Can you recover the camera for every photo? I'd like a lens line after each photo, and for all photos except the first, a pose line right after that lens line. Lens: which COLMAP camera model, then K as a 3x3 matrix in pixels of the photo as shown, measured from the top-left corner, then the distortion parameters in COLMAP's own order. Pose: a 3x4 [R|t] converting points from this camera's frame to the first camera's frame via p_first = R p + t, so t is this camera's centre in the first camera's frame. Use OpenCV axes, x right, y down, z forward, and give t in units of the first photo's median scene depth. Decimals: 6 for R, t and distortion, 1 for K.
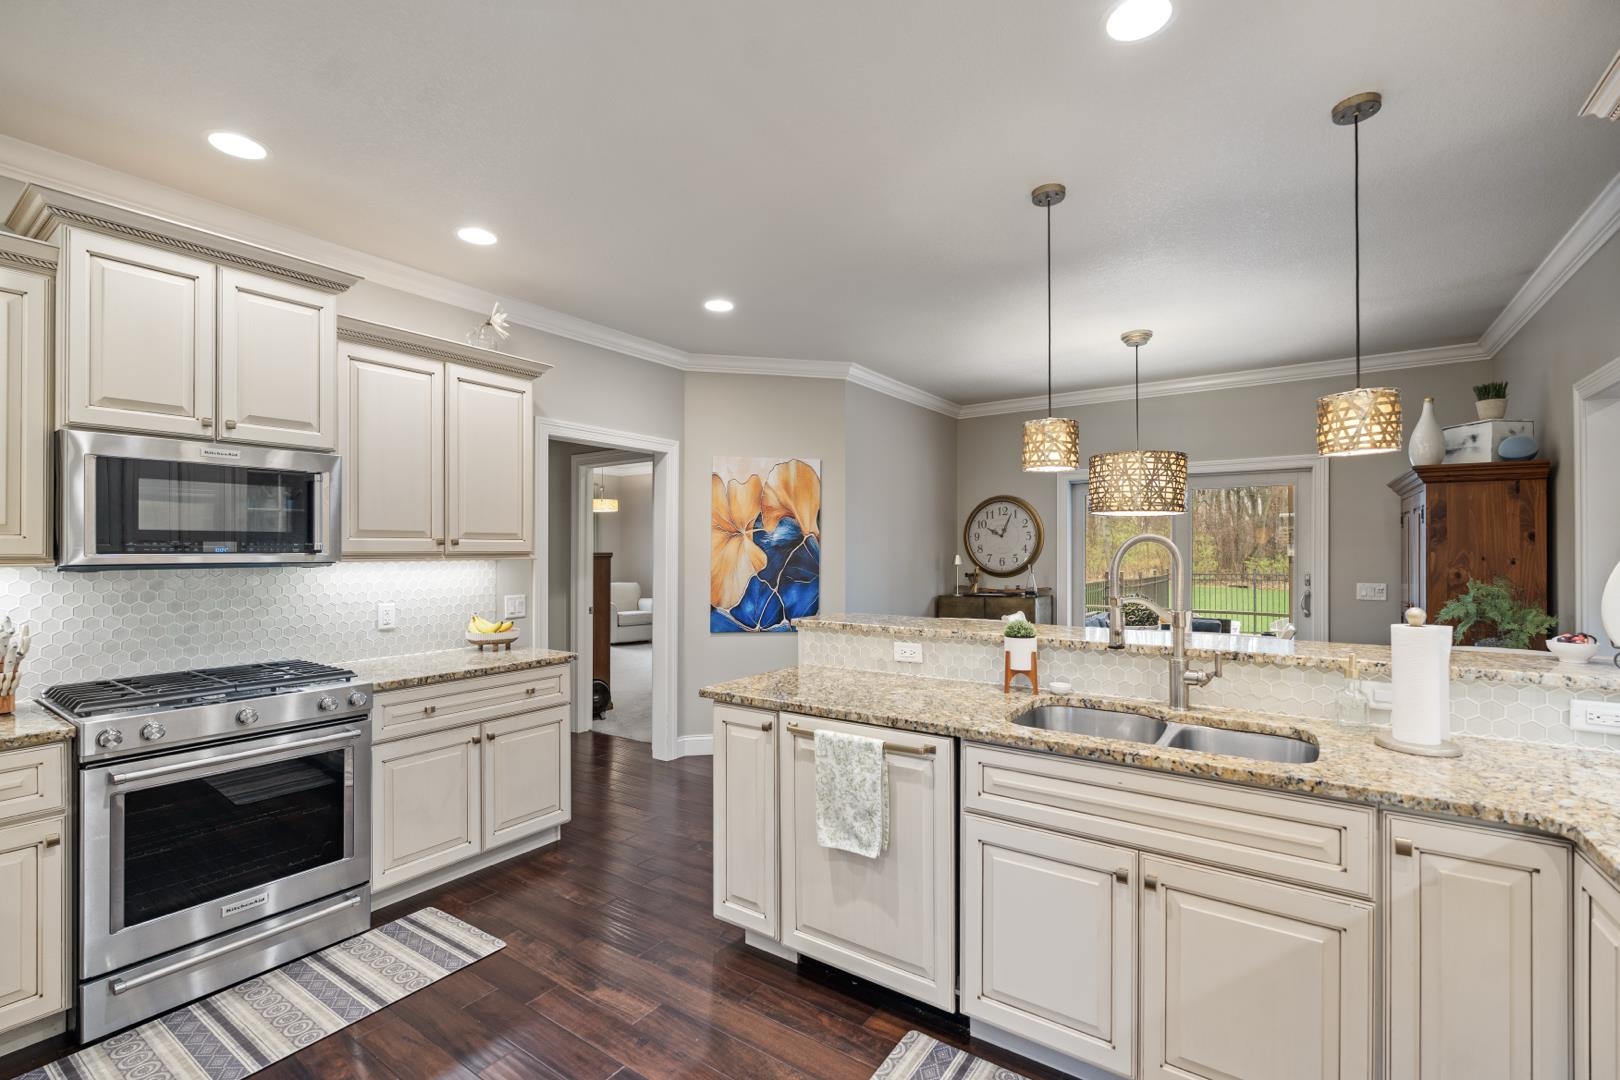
lens RADIAL K [[721.4, 0, 812.1], [0, 721.4, 547.6], [0, 0, 1]] dist [-0.004081, -0.000021]
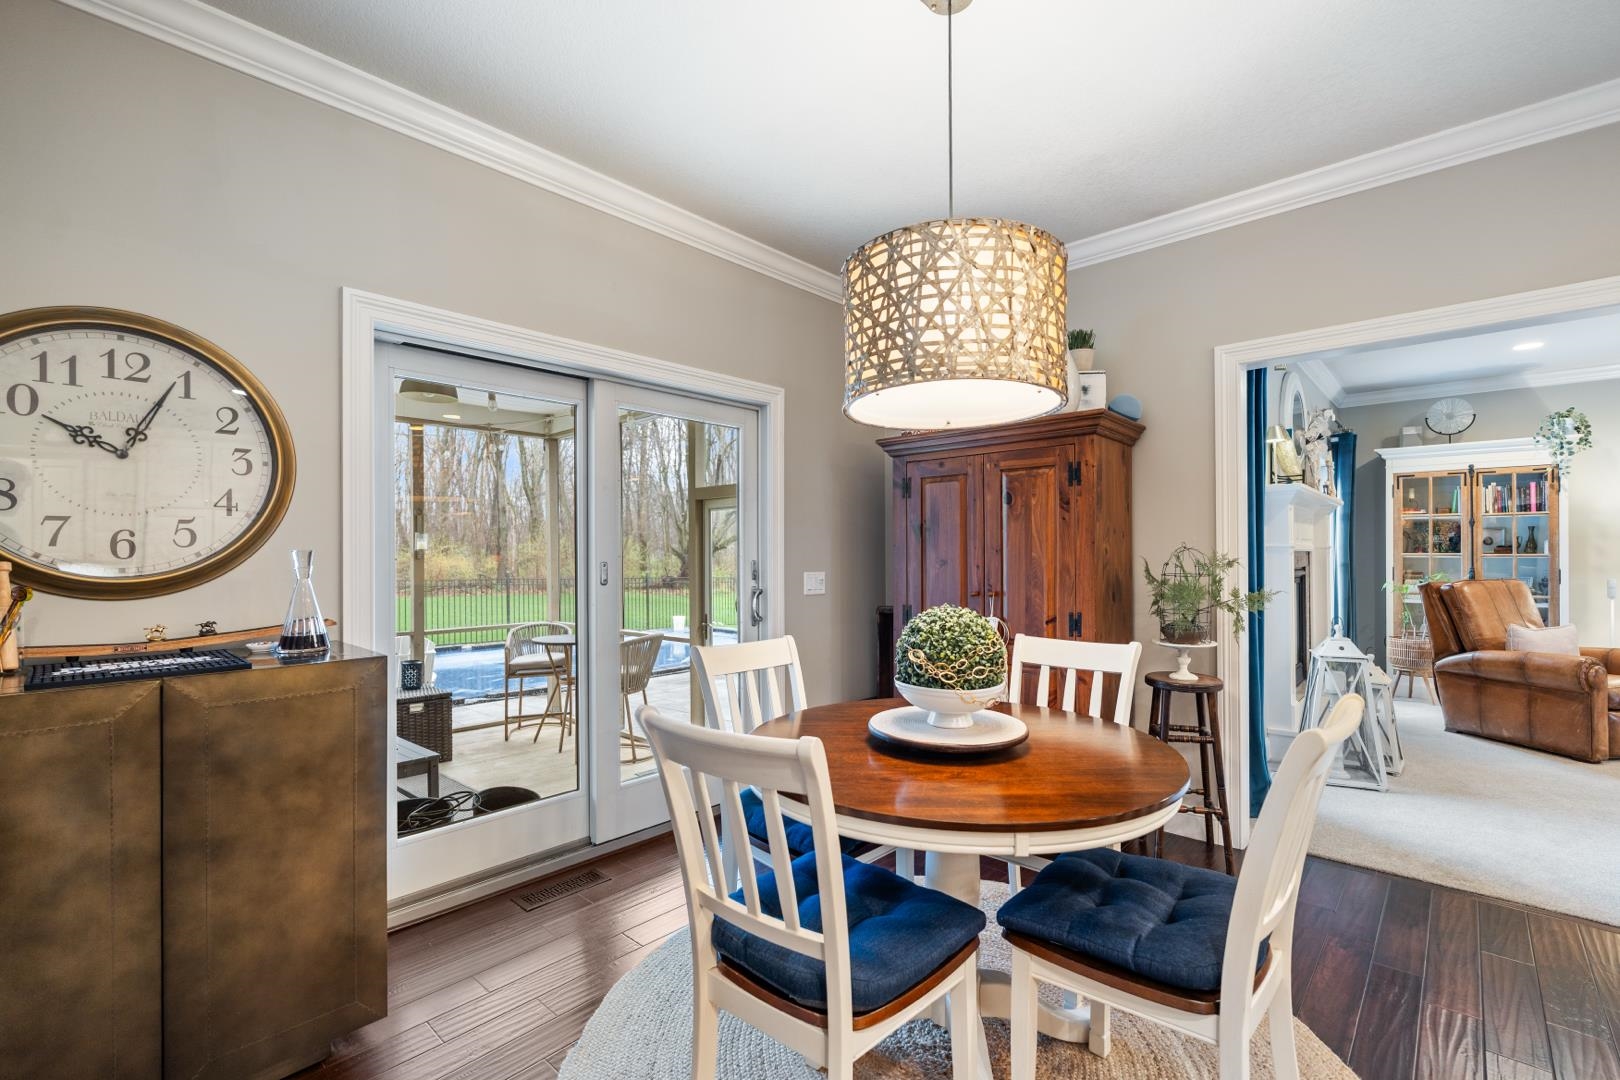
lens RADIAL K [[721.4, 0, 812.5], [0, 721.4, 550.4], [0, 0, 1]] dist [-0.004081, -0.000021]
pose [[0.145453, 0.002960, 0.989361, 0.025374], [0.000299, 0.999995, -0.003036, 0.022989], [-0.989365, 0.000737, 0.145451, 0.700613]]
